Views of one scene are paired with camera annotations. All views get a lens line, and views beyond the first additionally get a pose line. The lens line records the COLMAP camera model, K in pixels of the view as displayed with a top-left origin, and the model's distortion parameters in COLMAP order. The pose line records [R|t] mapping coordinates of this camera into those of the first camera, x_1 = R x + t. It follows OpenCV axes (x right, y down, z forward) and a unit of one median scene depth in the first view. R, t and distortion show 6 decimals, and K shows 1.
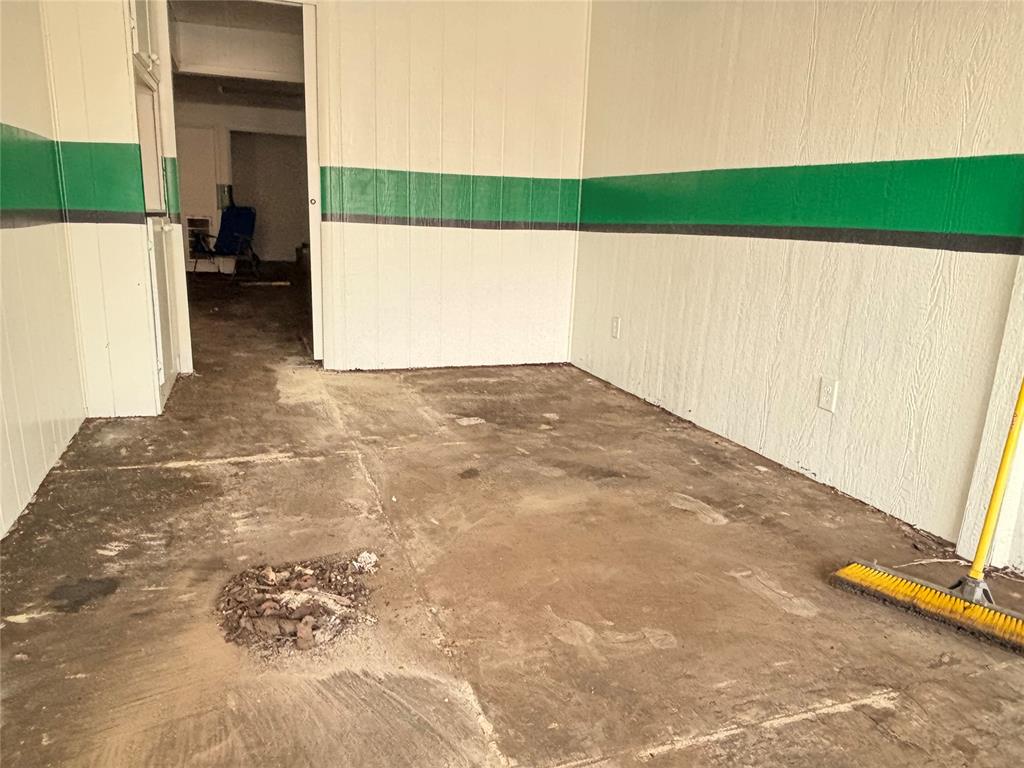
lens RADIAL K [[724.0, 0, 512.0], [0, 724.0, 384.0], [0, 0, 1]] dist [0.049342, -0.000177]
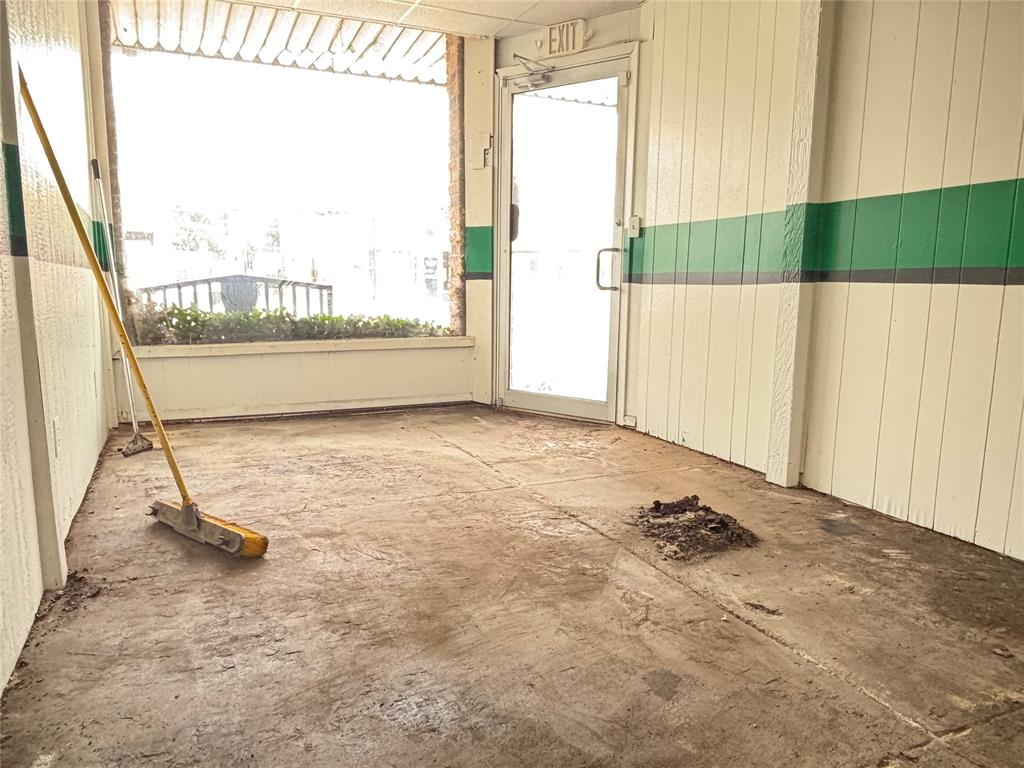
lens RADIAL K [[724.0, 0, 512.0], [0, 724.0, 384.0], [0, 0, 1]] dist [0.049342, -0.000177]
pose [[-0.994973, -0.026750, -0.096508, 0.211409], [-0.061212, 0.925143, 0.374652, -0.493909], [0.079261, 0.378676, -0.922129, 2.240985]]
